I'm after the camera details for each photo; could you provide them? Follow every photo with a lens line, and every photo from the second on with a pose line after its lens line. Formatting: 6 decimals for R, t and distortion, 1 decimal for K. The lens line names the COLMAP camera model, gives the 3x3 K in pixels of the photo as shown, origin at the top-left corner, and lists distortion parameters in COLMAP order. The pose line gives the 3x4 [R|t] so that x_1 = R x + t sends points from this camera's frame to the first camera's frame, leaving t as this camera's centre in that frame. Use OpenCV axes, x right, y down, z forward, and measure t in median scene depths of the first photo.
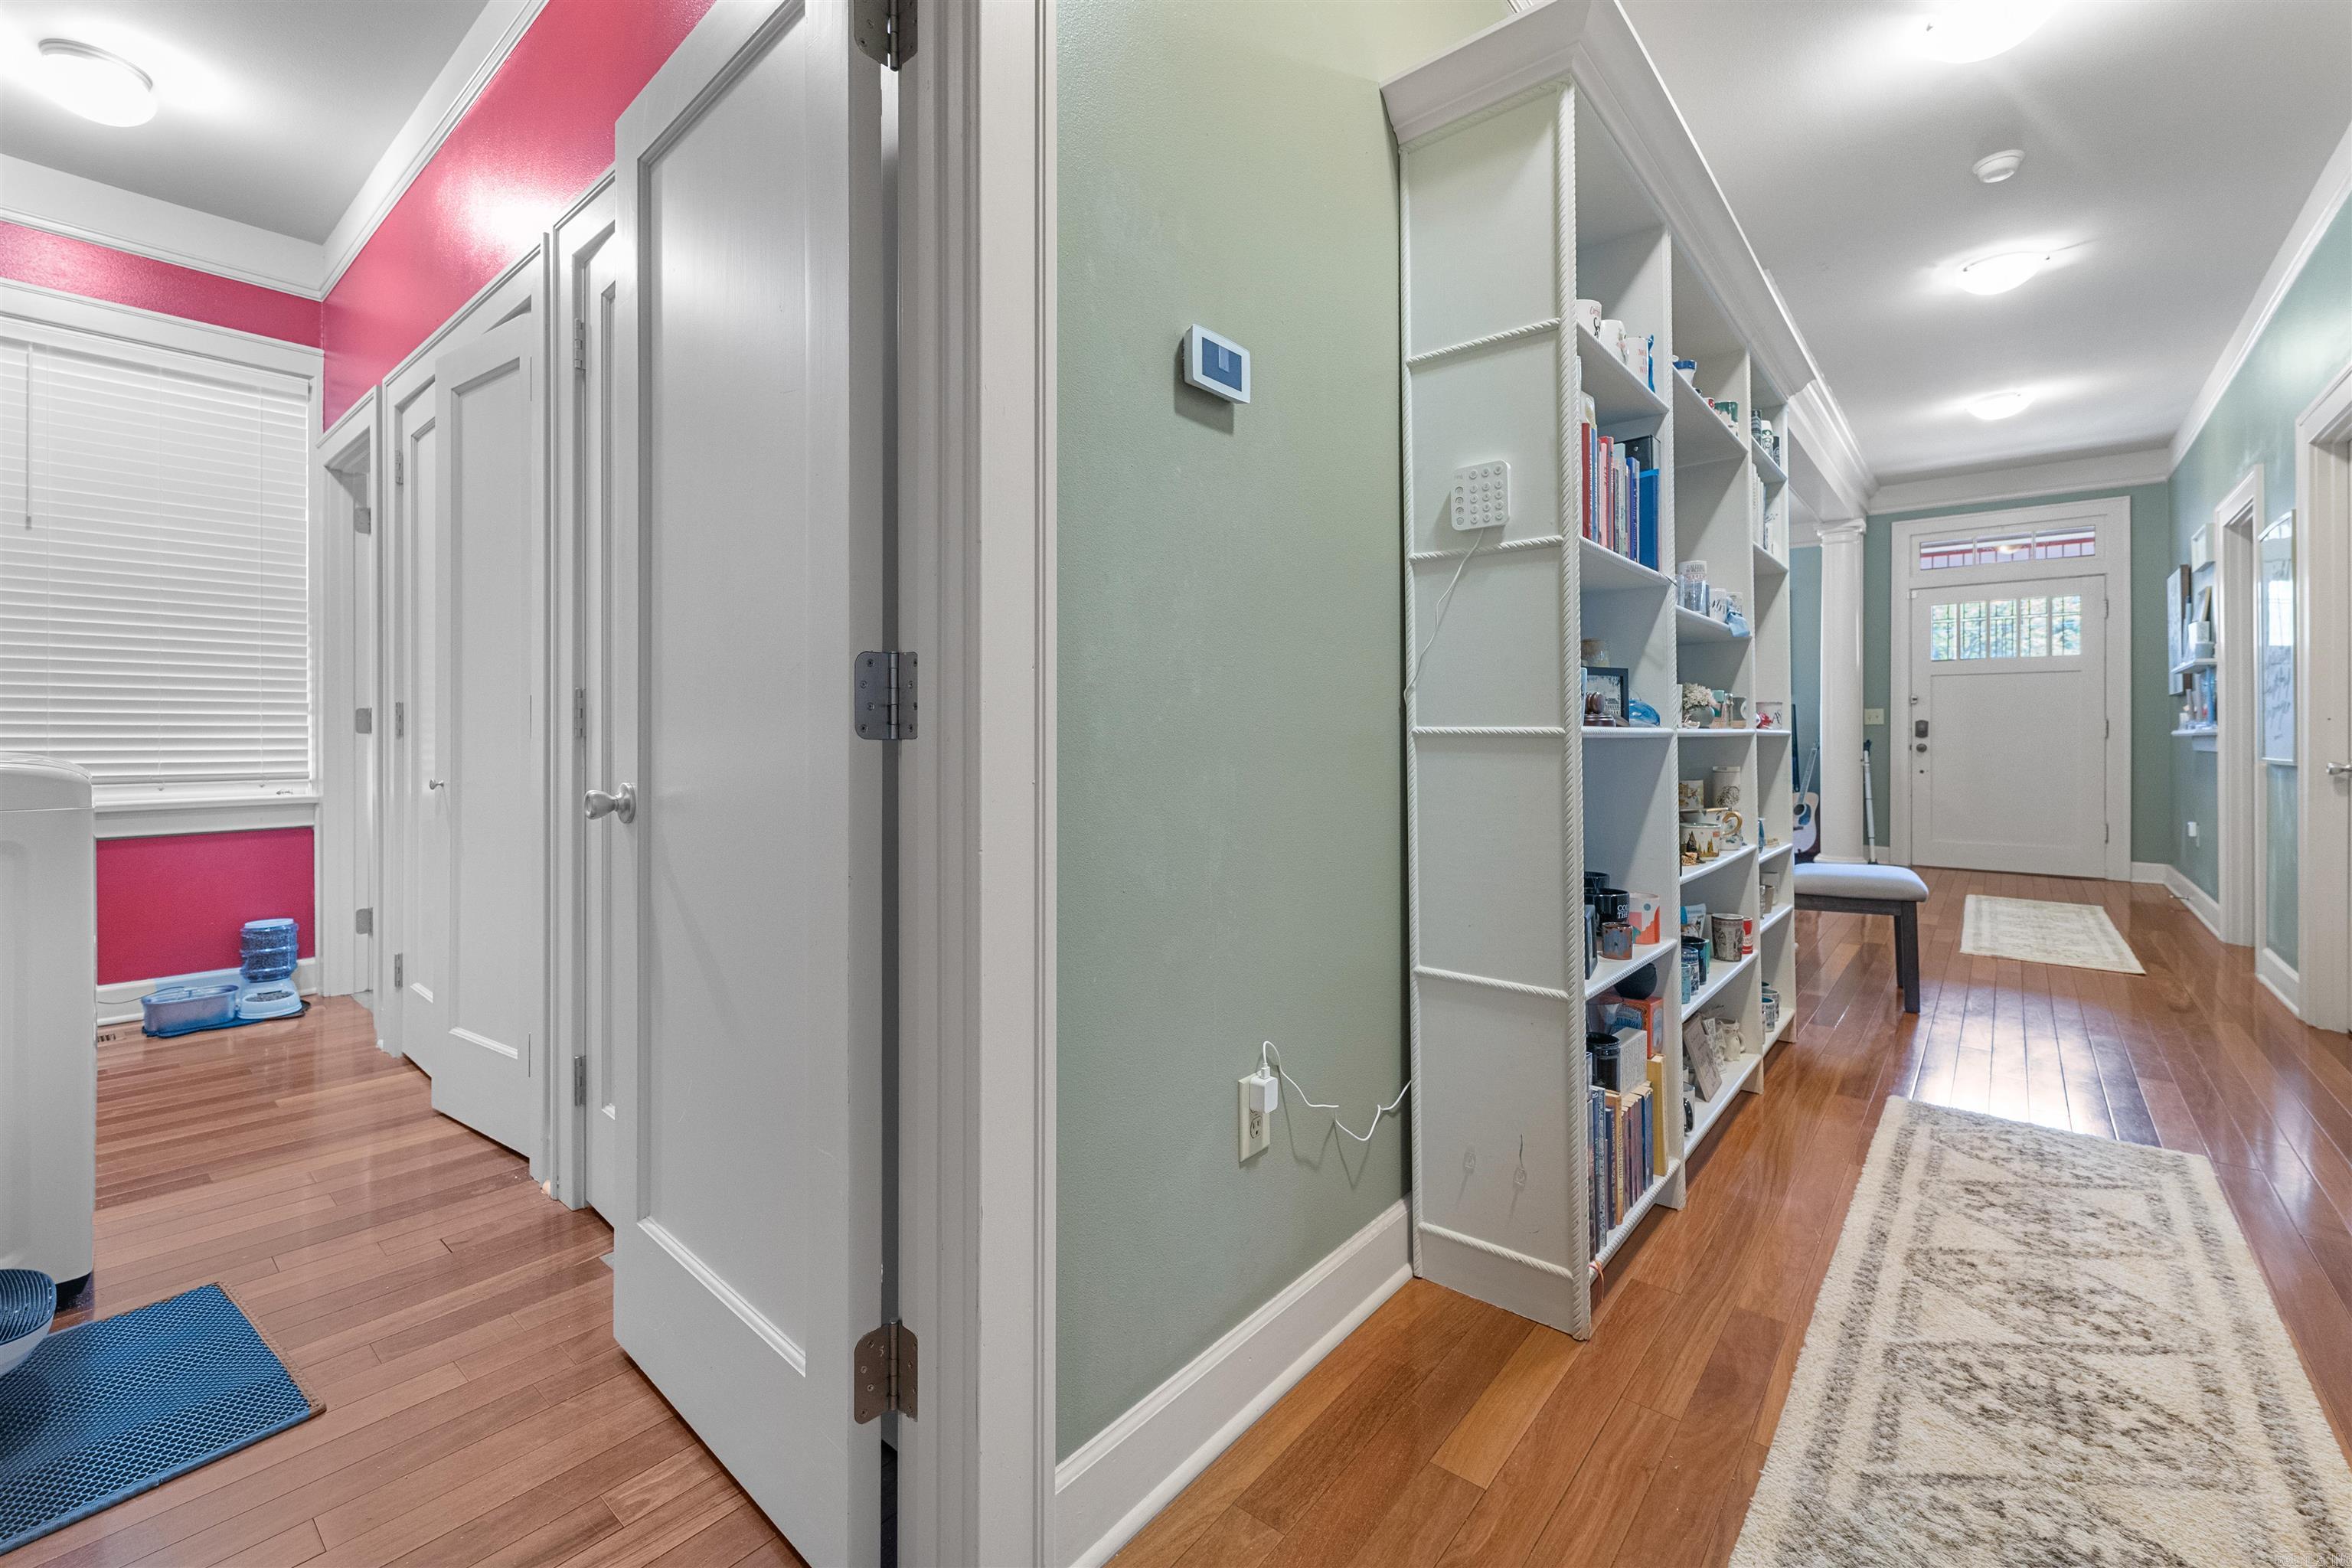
lens RADIAL K [[973.3, 0, 1159.0], [0, 973.3, 723.4], [0, 0, 1]] dist [0.006553, -0.003988]
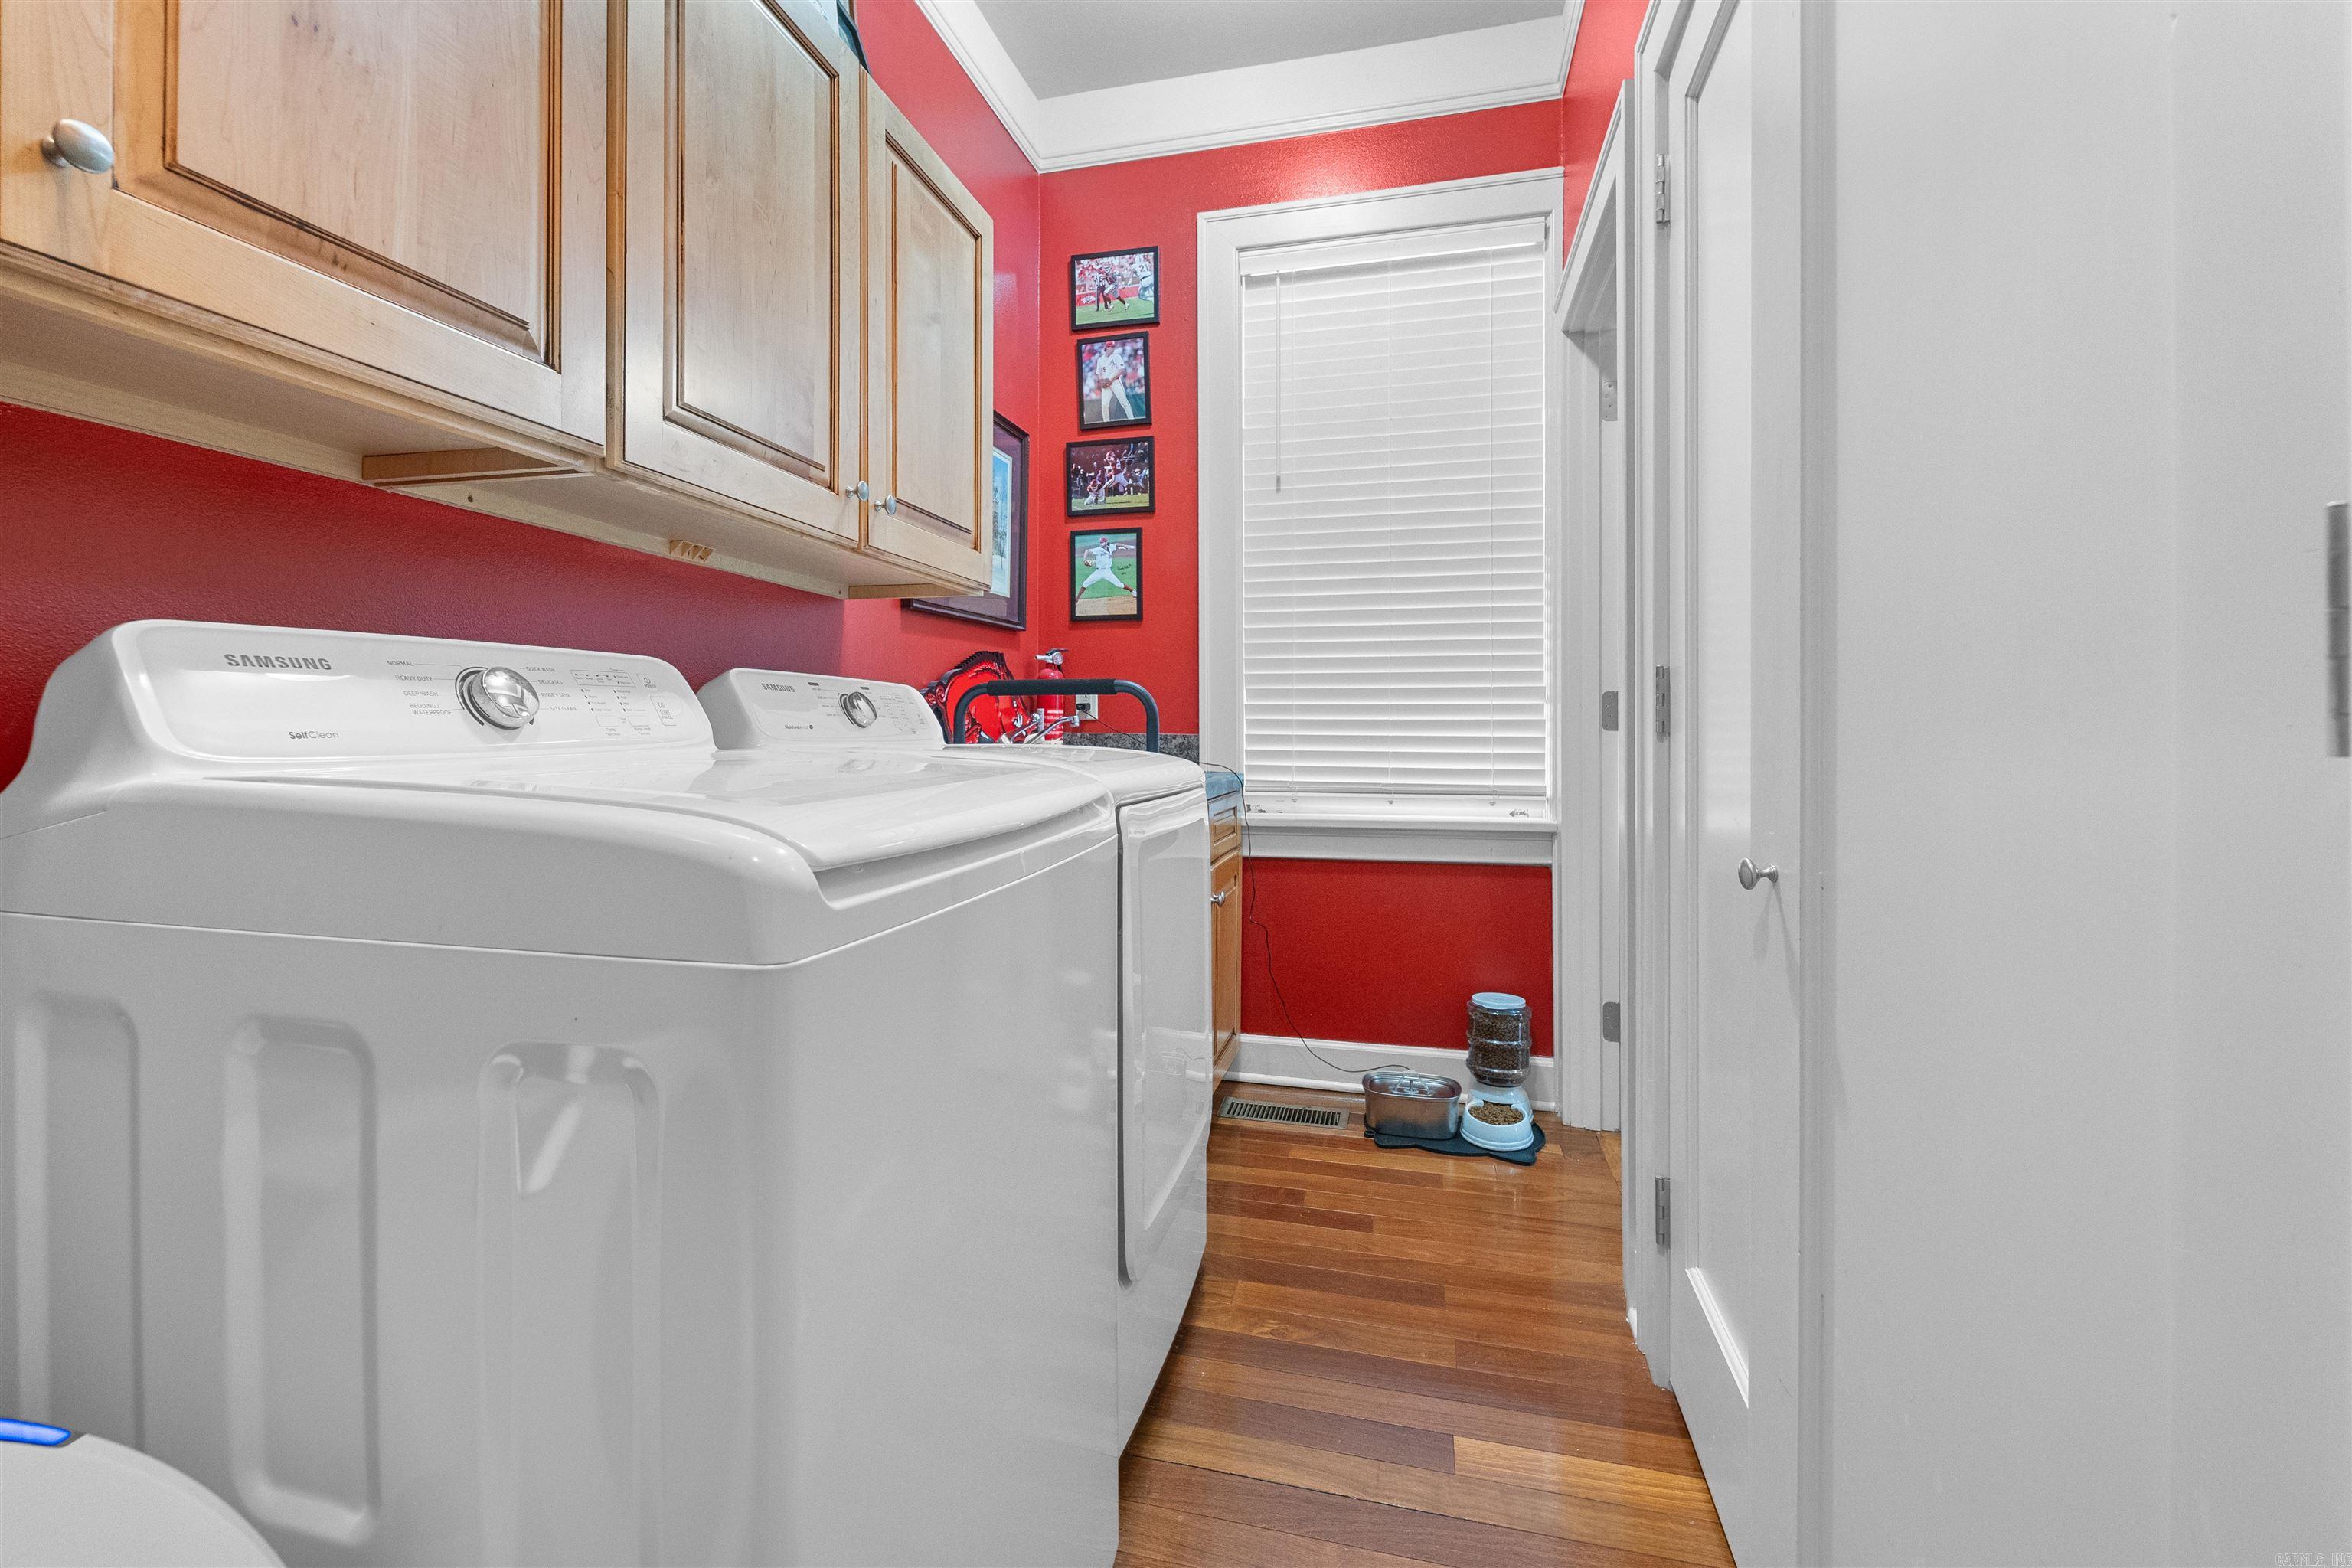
lens RADIAL K [[973.3, 0, 1165.5], [0, 973.3, 732.2], [0, 0, 1]] dist [0.006553, -0.003988]
pose [[0.425382, 0.004047, -0.905005, -0.378309], [0.004186, 0.999971, 0.006439, 0.006118], [0.905004, -0.006527, 0.425353, 0.484536]]
